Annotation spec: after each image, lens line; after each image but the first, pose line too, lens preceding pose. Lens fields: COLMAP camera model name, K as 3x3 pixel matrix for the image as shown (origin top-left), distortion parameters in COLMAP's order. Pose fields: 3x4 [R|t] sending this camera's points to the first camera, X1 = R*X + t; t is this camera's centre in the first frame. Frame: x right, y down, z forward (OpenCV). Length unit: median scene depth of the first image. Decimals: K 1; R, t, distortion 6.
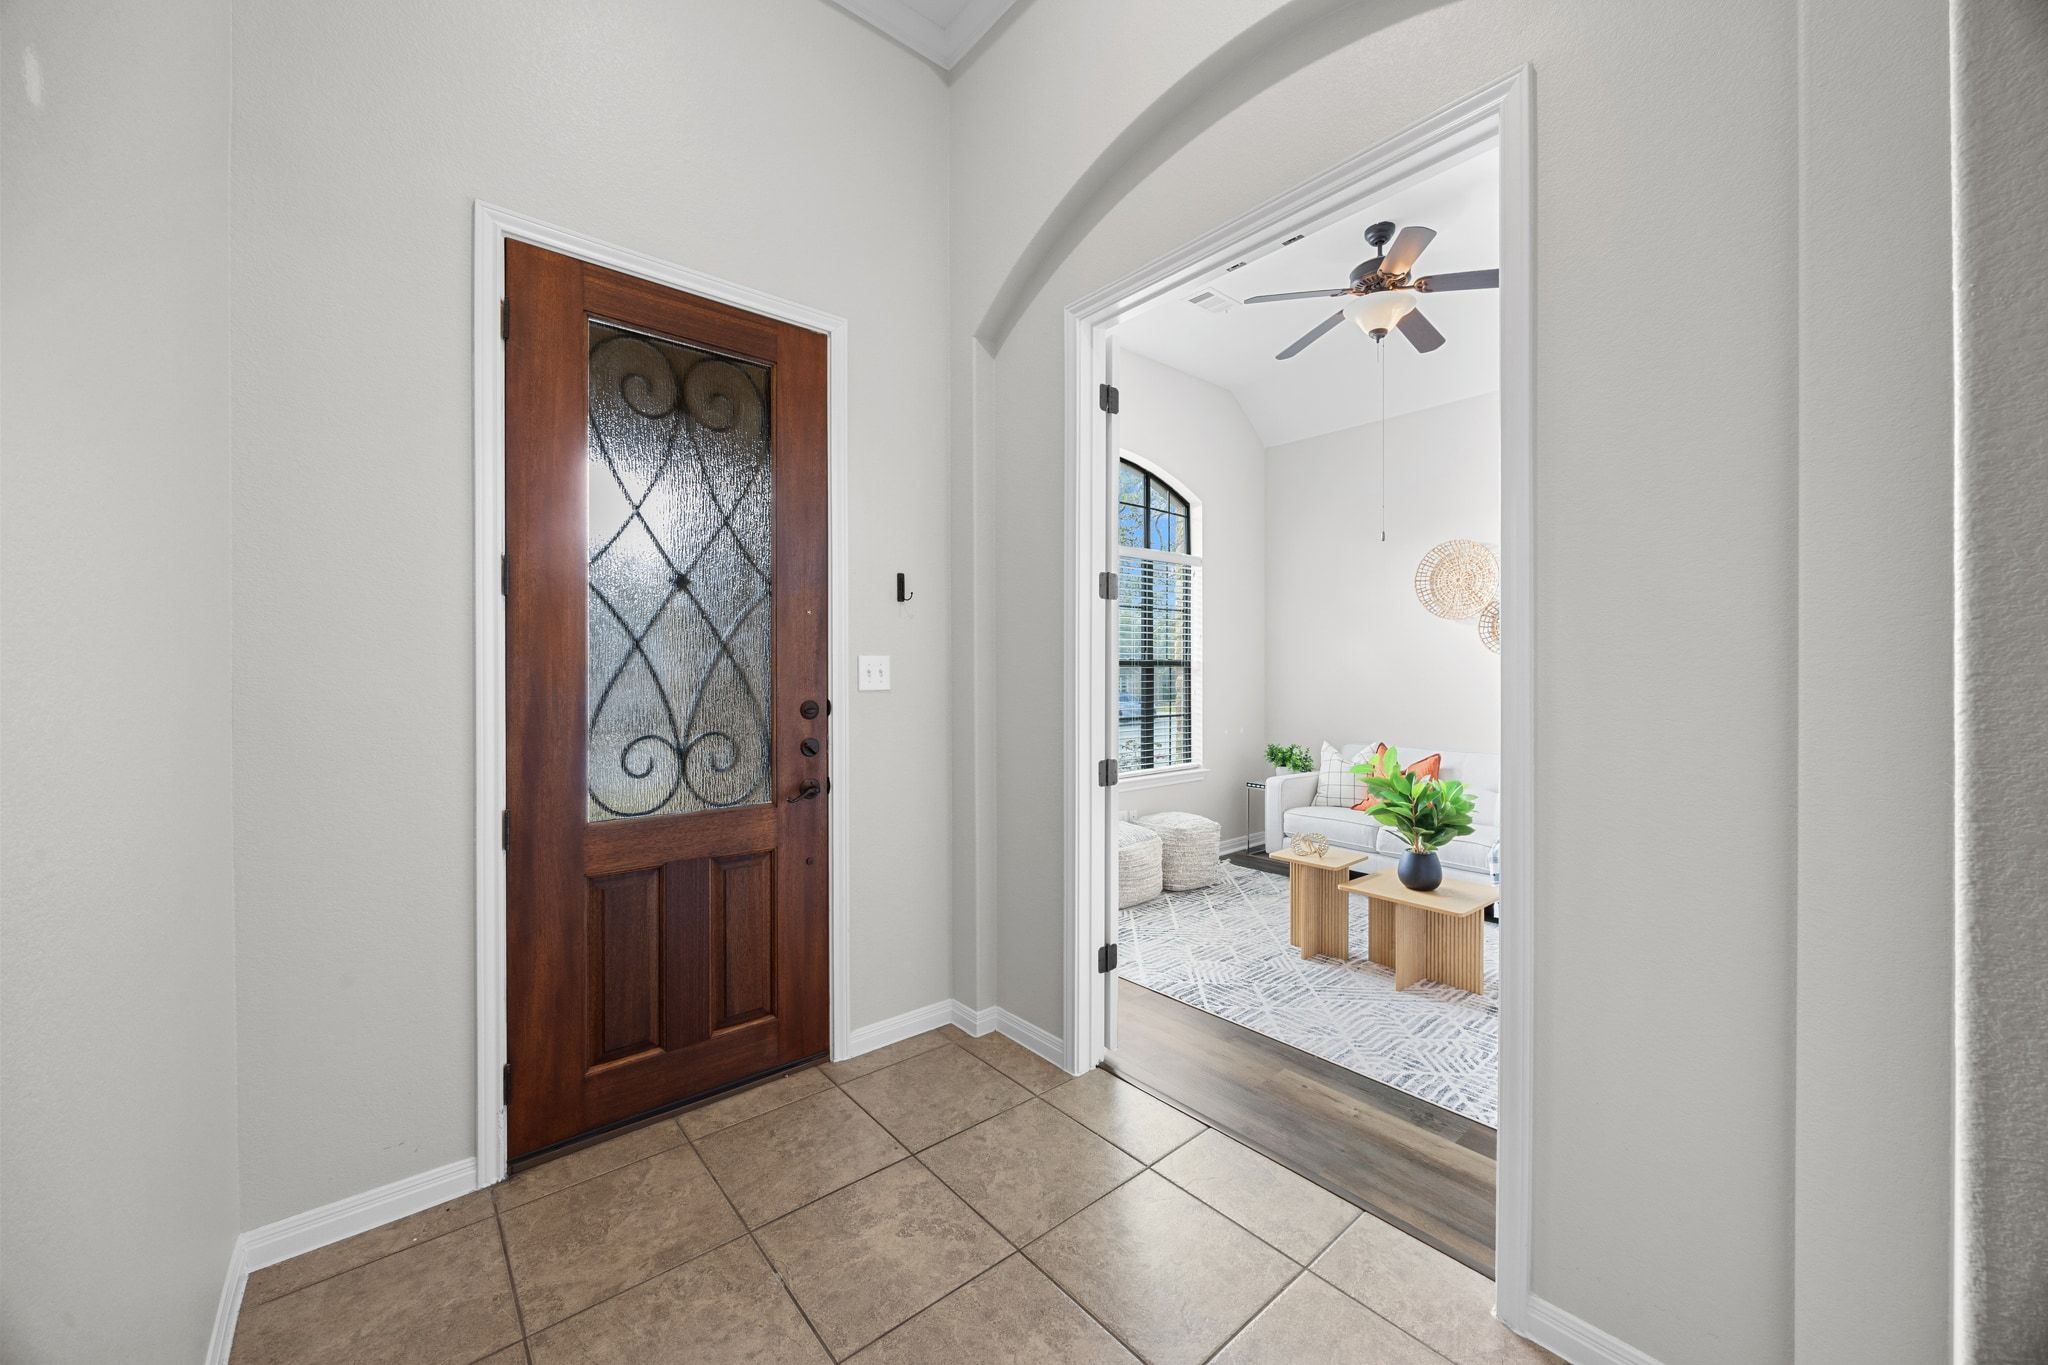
lens RADIAL K [[770.5, 0, 1019.3], [0, 770.5, 674.9], [0, 0, 1]] dist [-0.005942, 0.000498]
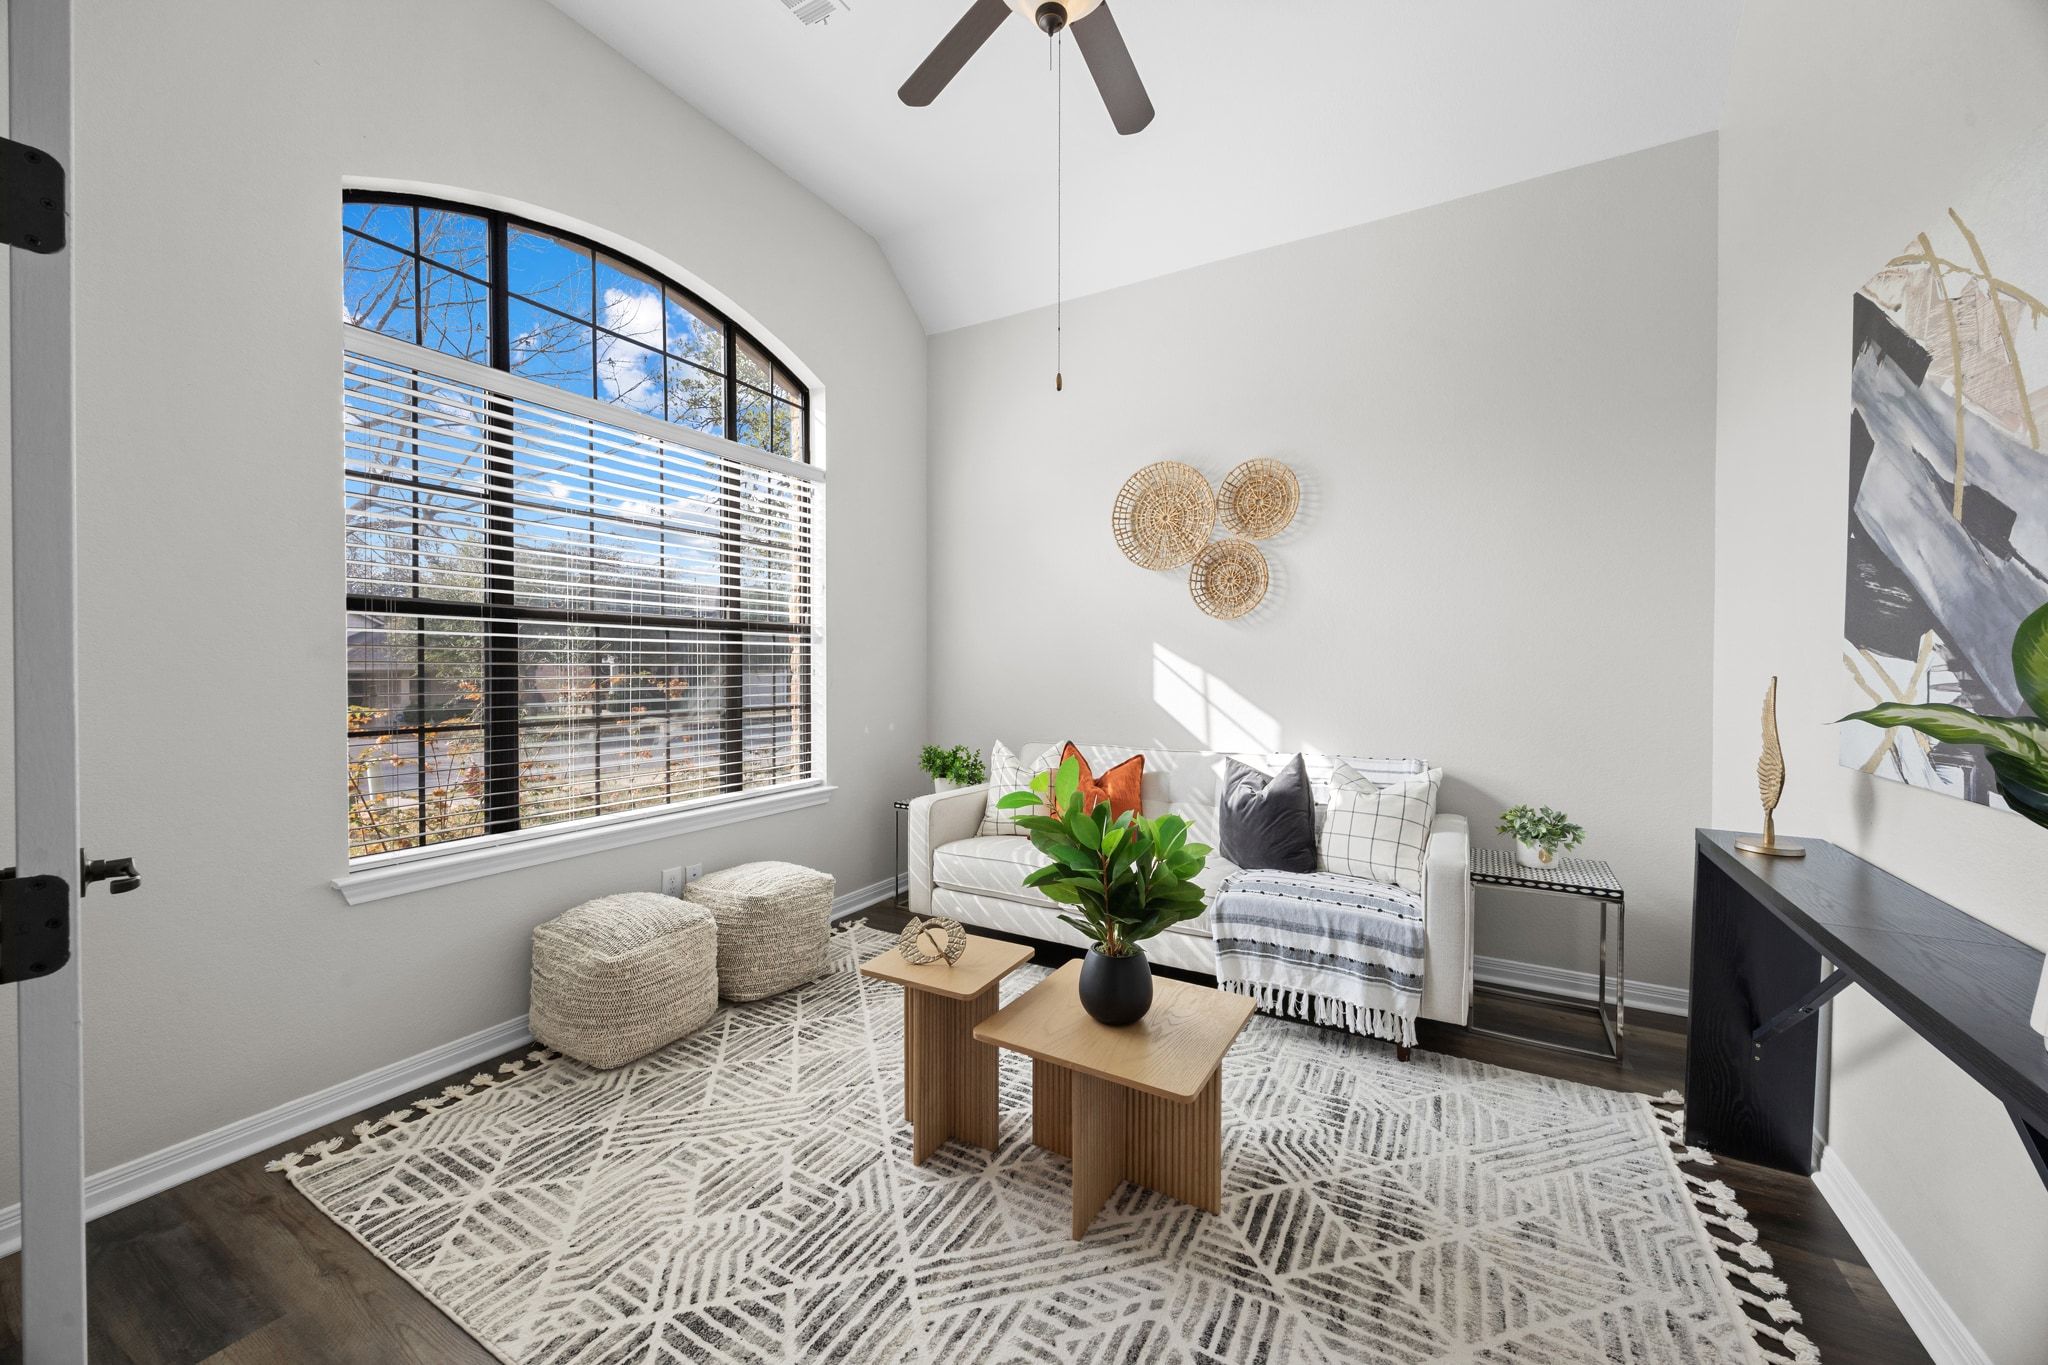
lens RADIAL K [[770.5, 0, 1019.3], [0, 770.5, 674.9], [0, 0, 1]] dist [-0.005942, 0.000498]
pose [[0.939611, -0.002153, 0.342237, 0.197669], [-0.000902, 0.999961, 0.008768, 0.022559], [-0.342243, -0.008547, 0.939573, 0.374397]]
